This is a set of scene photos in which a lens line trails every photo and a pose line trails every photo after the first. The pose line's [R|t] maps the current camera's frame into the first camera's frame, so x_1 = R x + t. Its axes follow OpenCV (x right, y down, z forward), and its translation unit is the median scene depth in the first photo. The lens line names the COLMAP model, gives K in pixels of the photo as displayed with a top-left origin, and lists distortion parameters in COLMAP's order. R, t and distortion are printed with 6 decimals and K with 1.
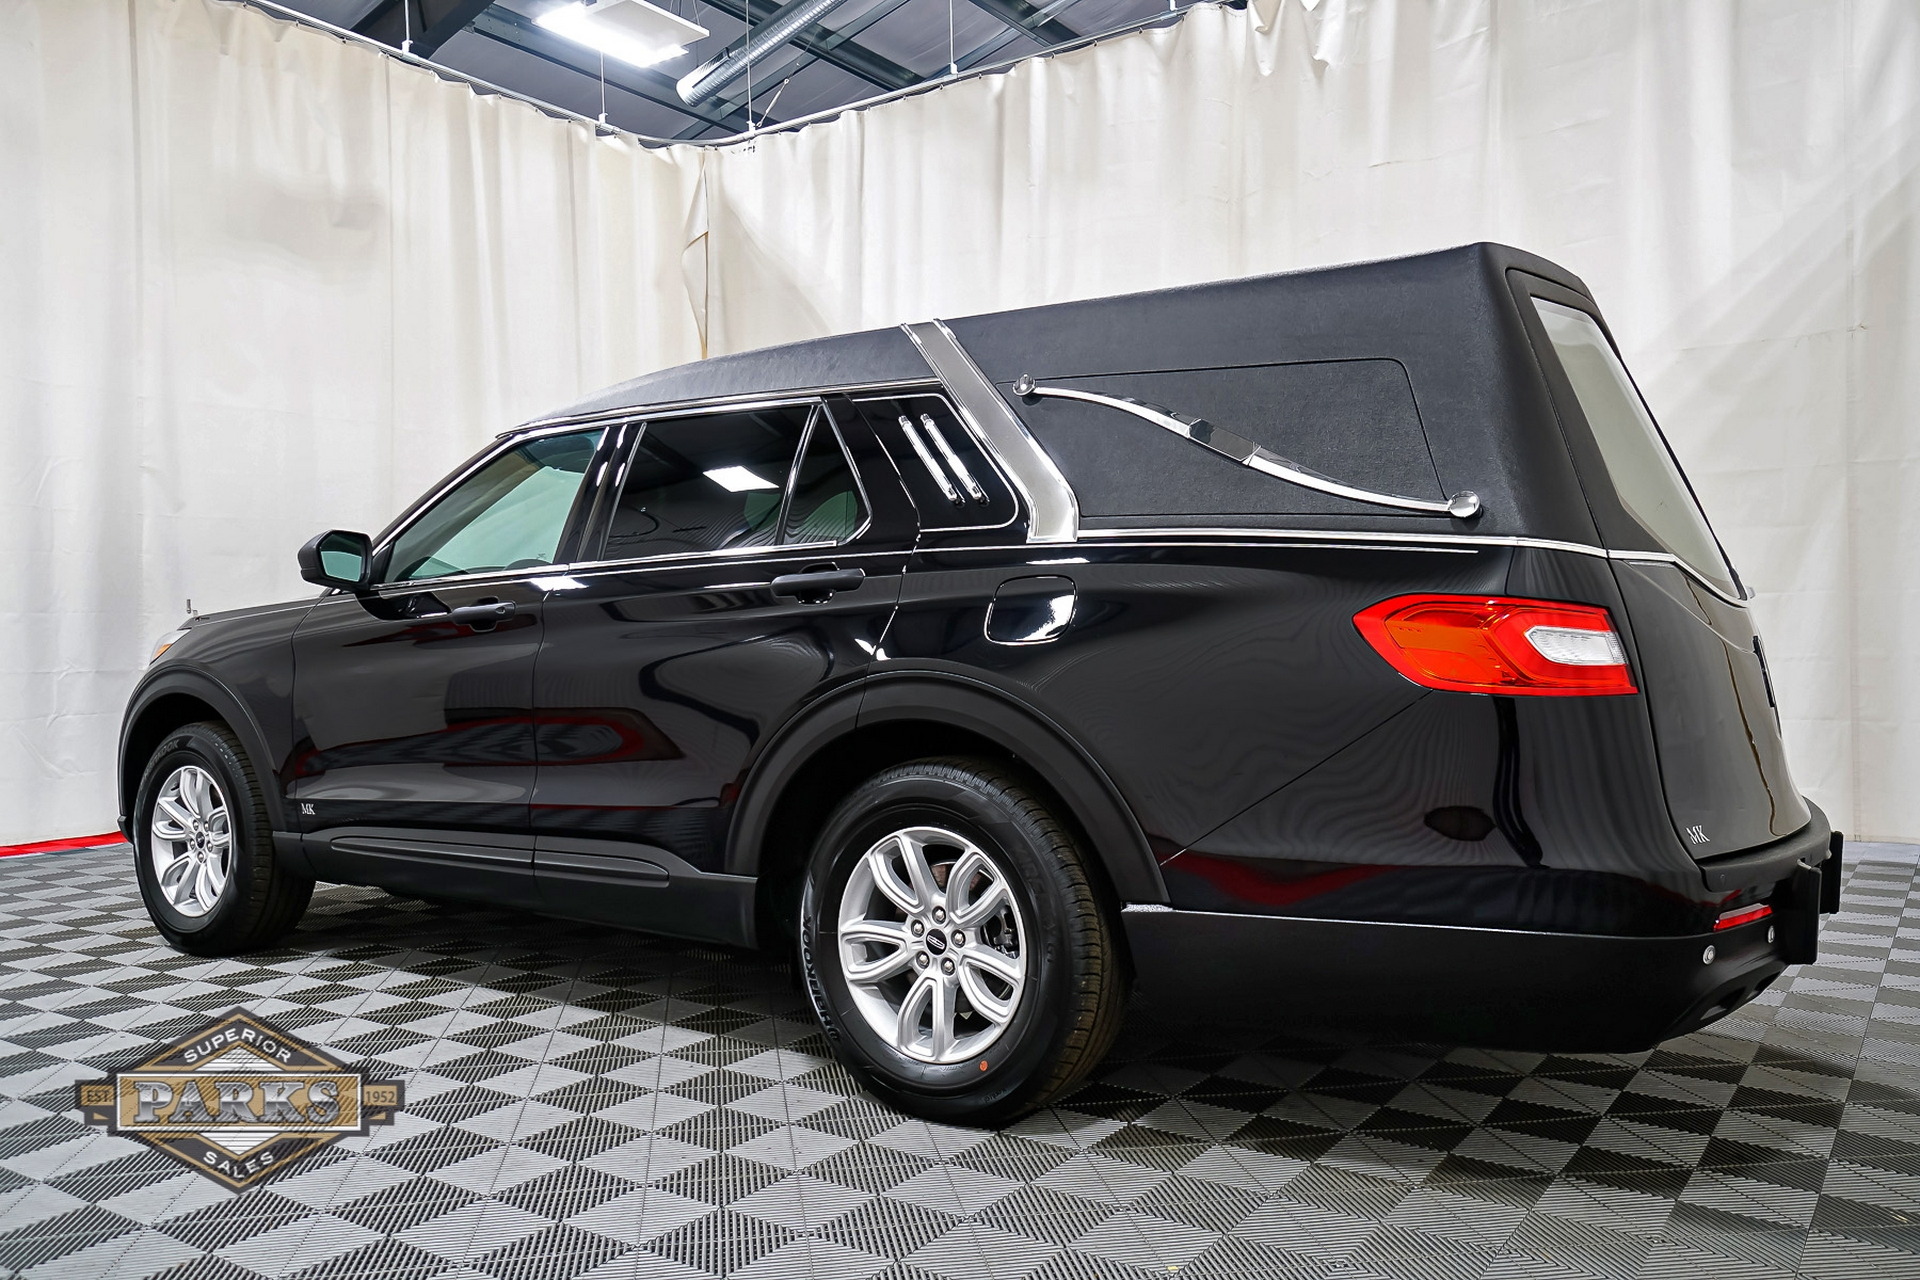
lens RADIAL K [[1463.0, 0, 960.4], [0, 1463.0, 613.9], [0, 0, 1]] dist [0.014220, 0.031134]
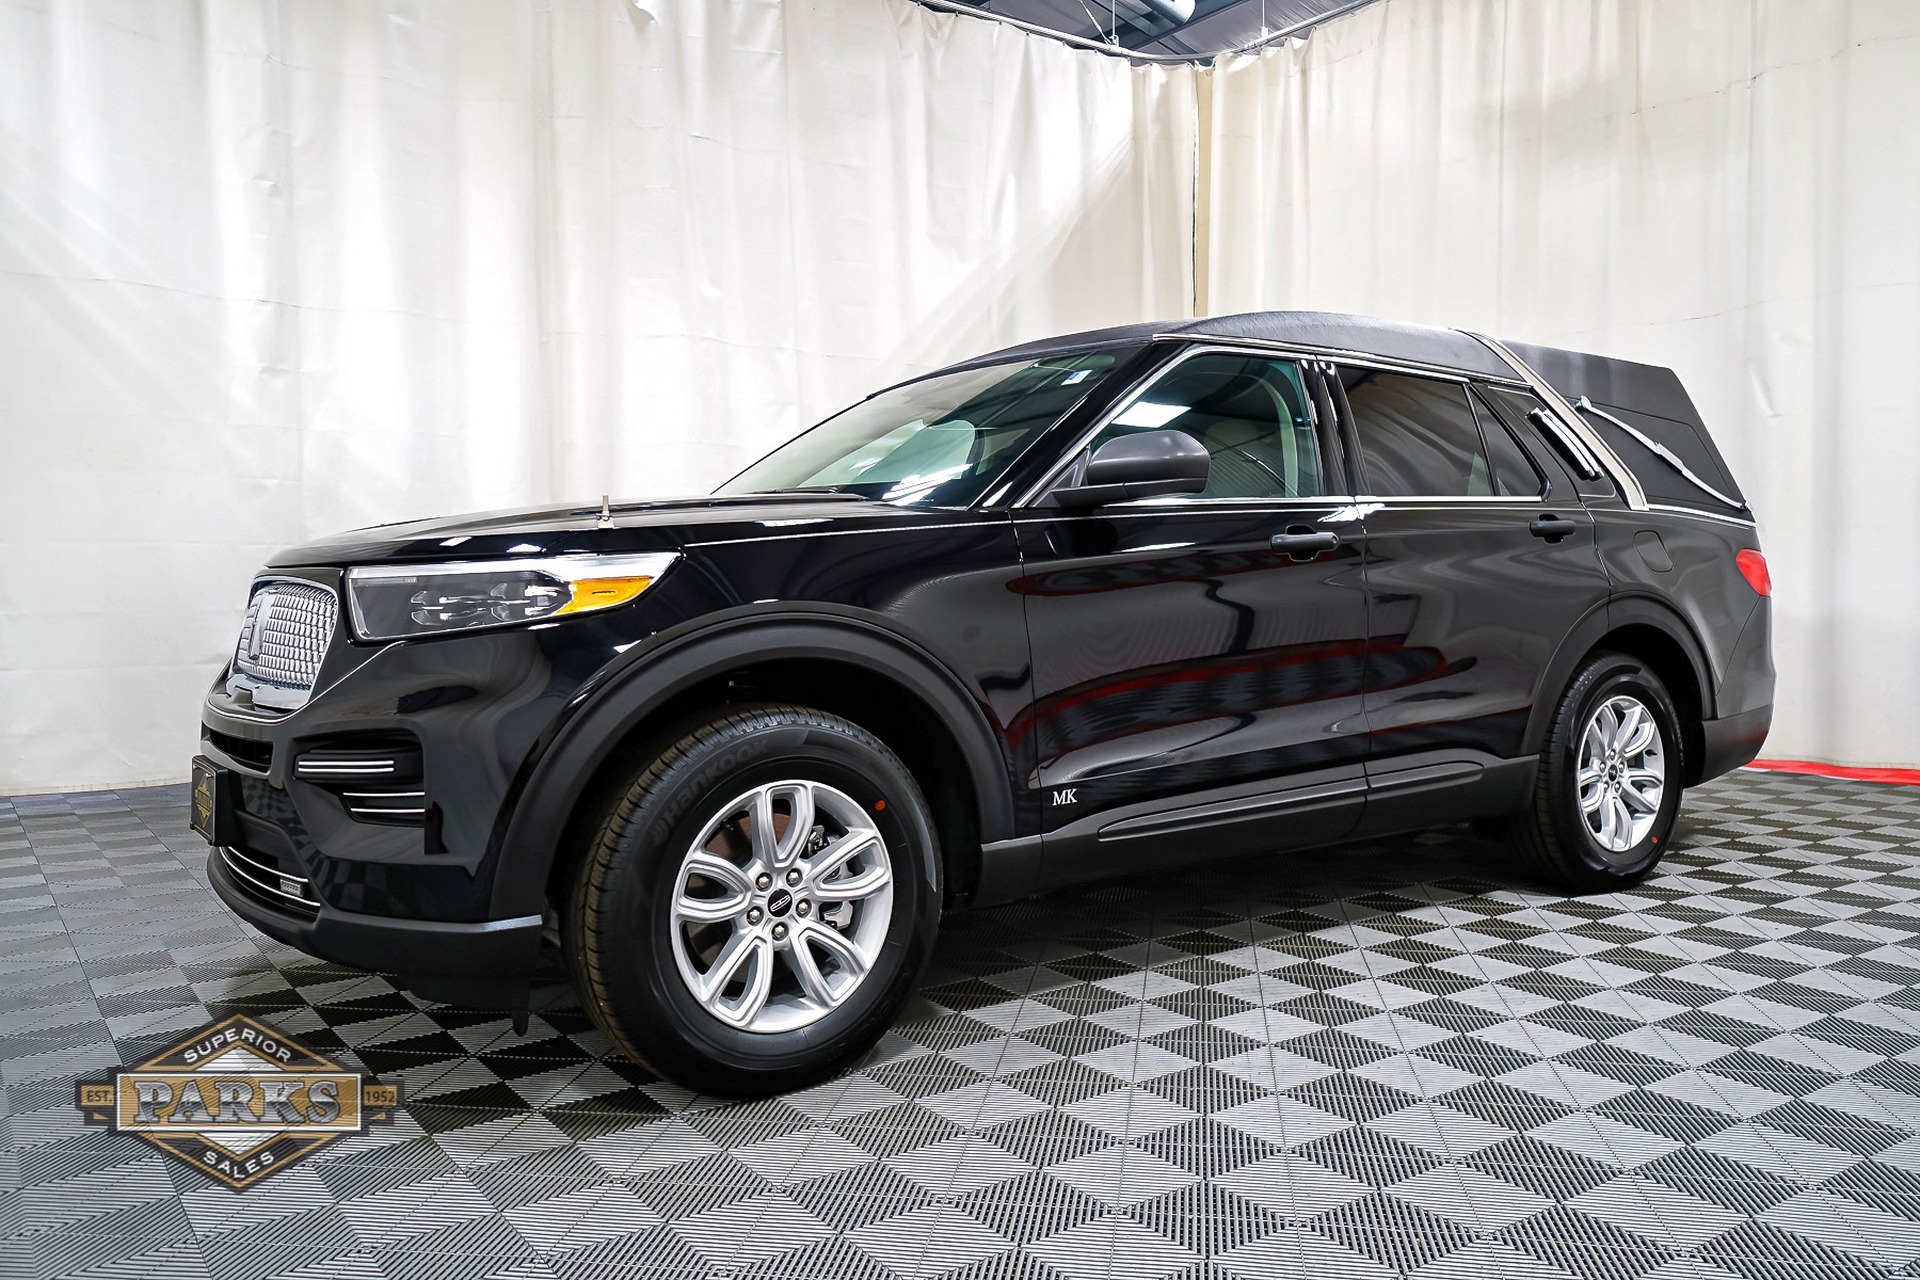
lens RADIAL K [[1463.0, 0, 968.8], [0, 1463.0, 621.4], [0, 0, 1]] dist [0.014220, 0.031134]
pose [[0.315707, -0.024406, 0.948543, -1.346588], [-0.009299, 0.999542, 0.028813, 0.026532], [-0.948811, -0.017917, 0.315336, 0.944555]]
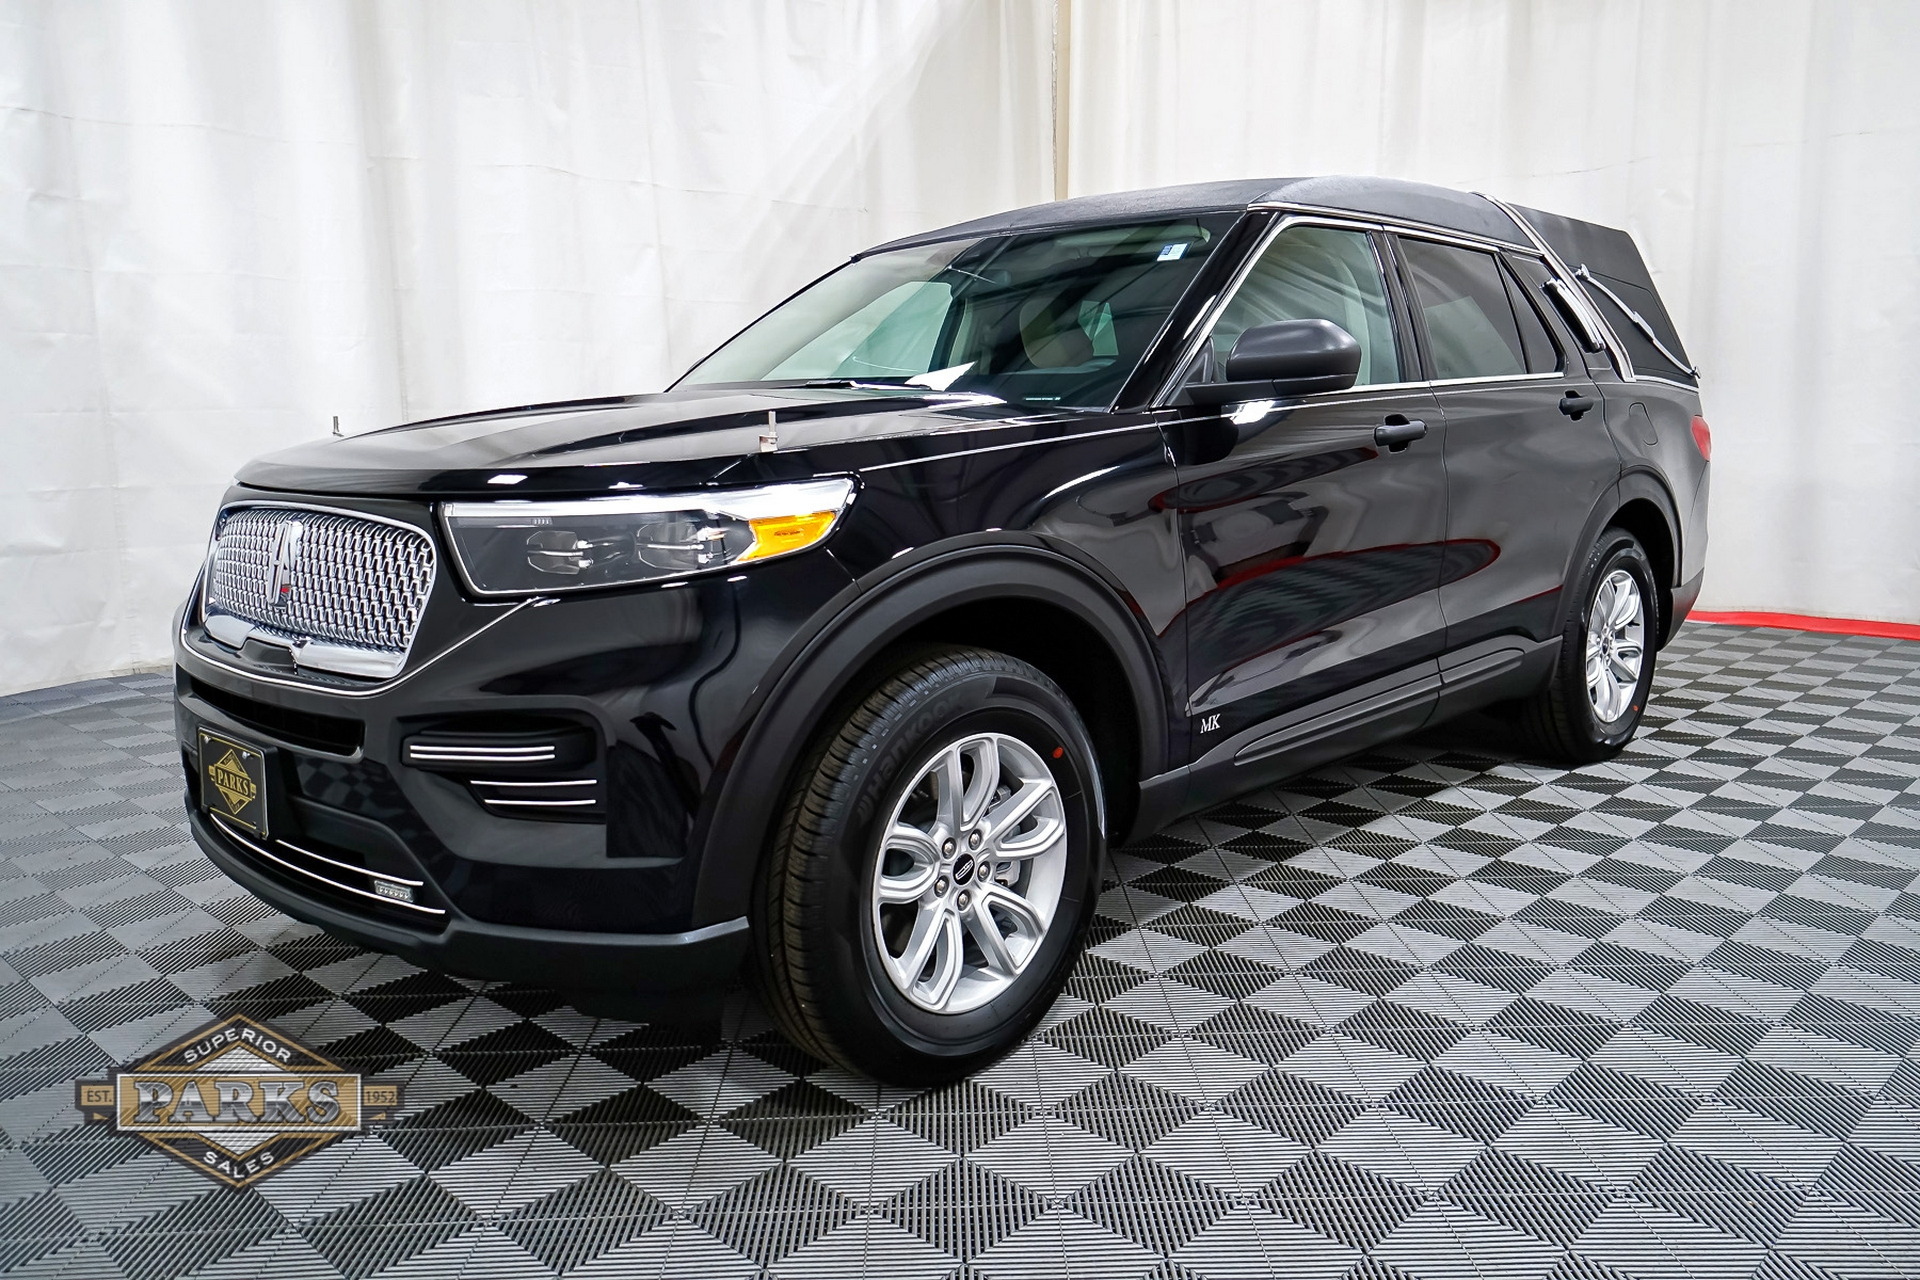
lens RADIAL K [[1463.0, 0, 976.9], [0, 1463.0, 623.7], [0, 0, 1]] dist [0.014220, 0.031134]
pose [[0.136192, -0.144294, 0.980118, -1.307018], [-0.001826, 0.989298, 0.145899, -0.016017], [-0.990681, -0.021660, 0.134471, 1.180701]]
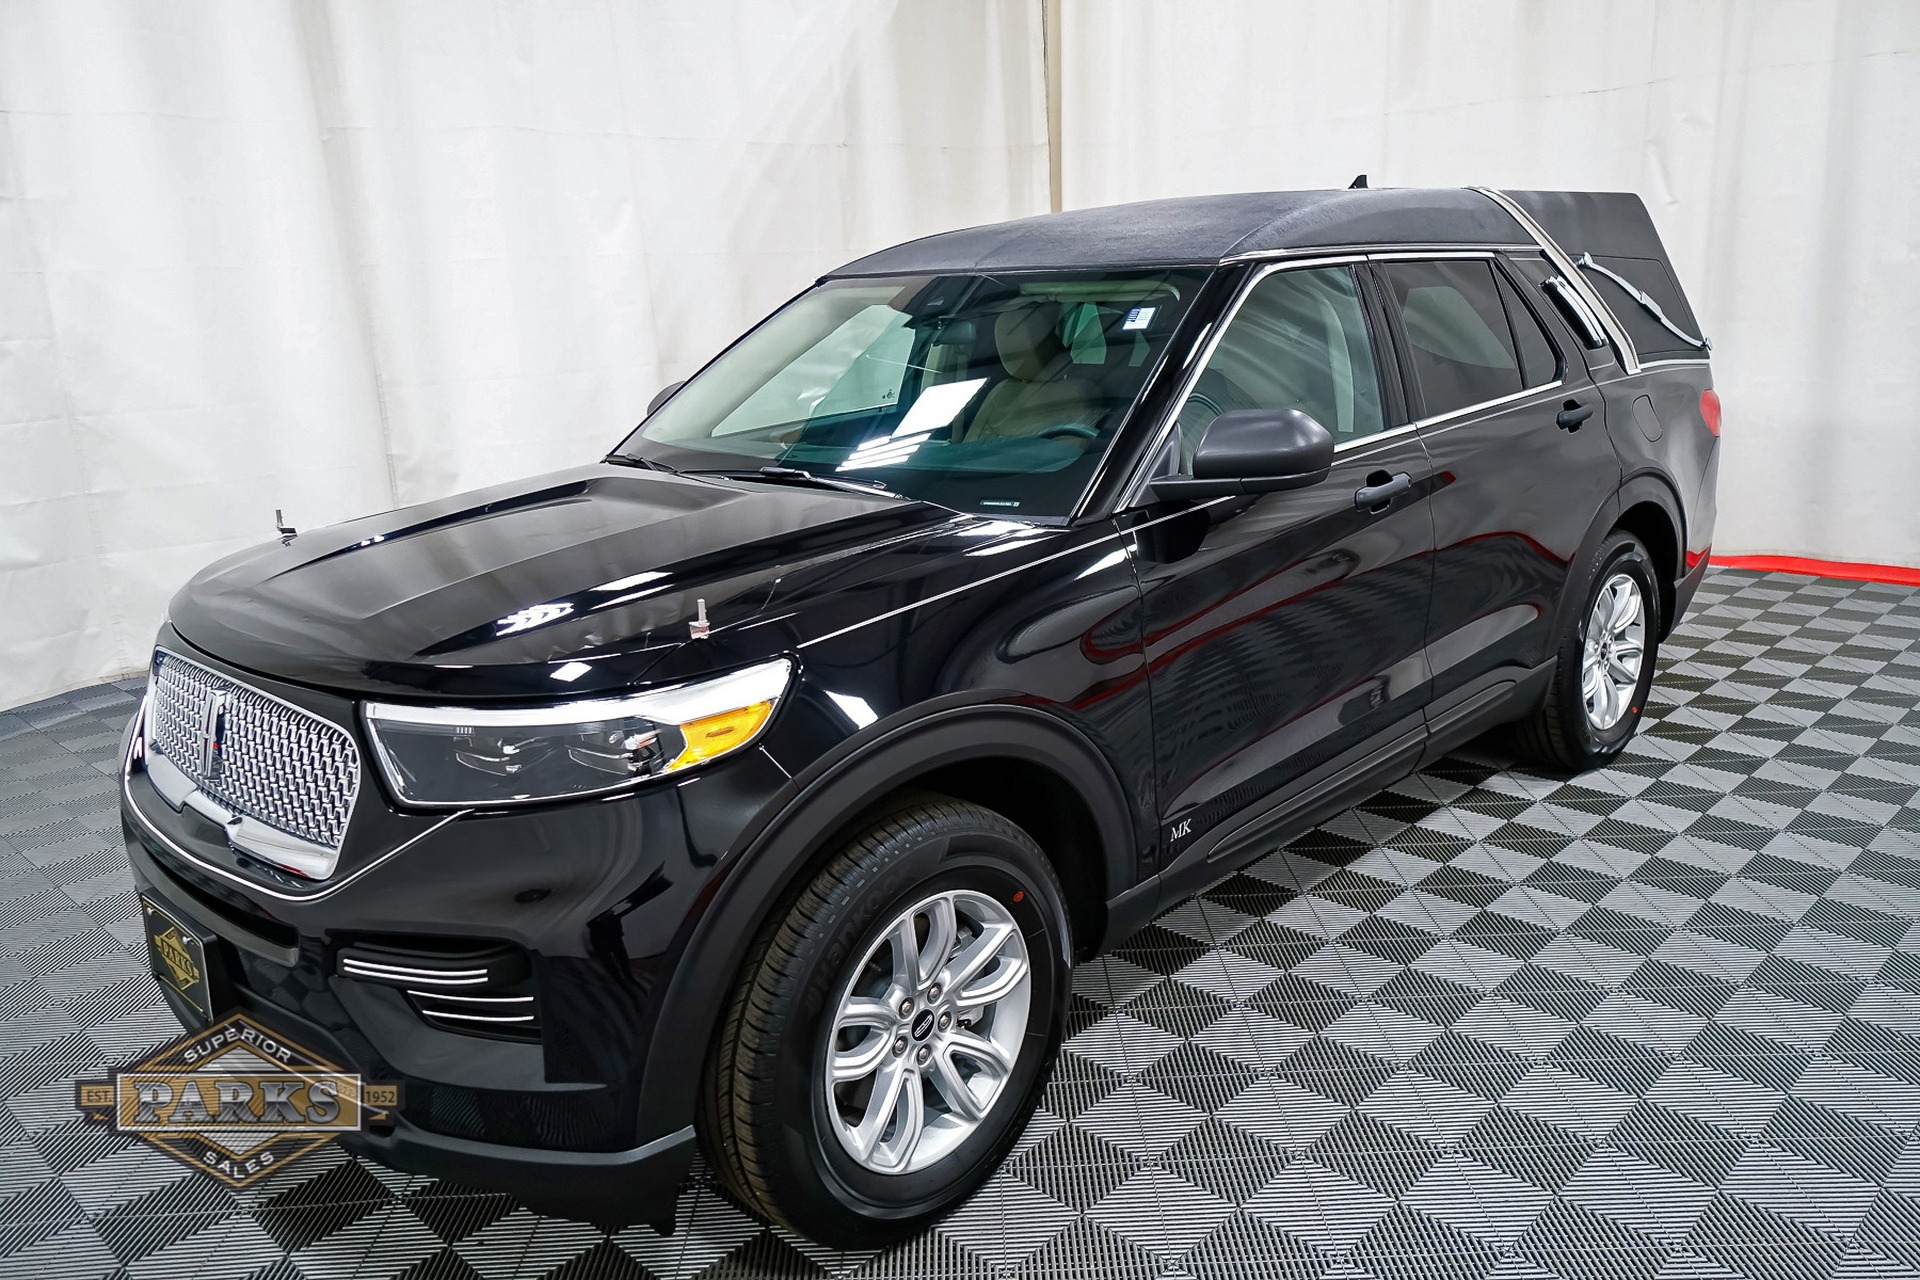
lens RADIAL K [[1463.0, 0, 973.3], [0, 1463.0, 625.3], [0, 0, 1]] dist [0.014220, 0.031134]
pose [[0.146402, -0.239384, 0.959824, -1.253801], [0.025128, 0.970865, 0.238305, -0.140520], [-0.988906, -0.010770, 0.148152, 1.155595]]
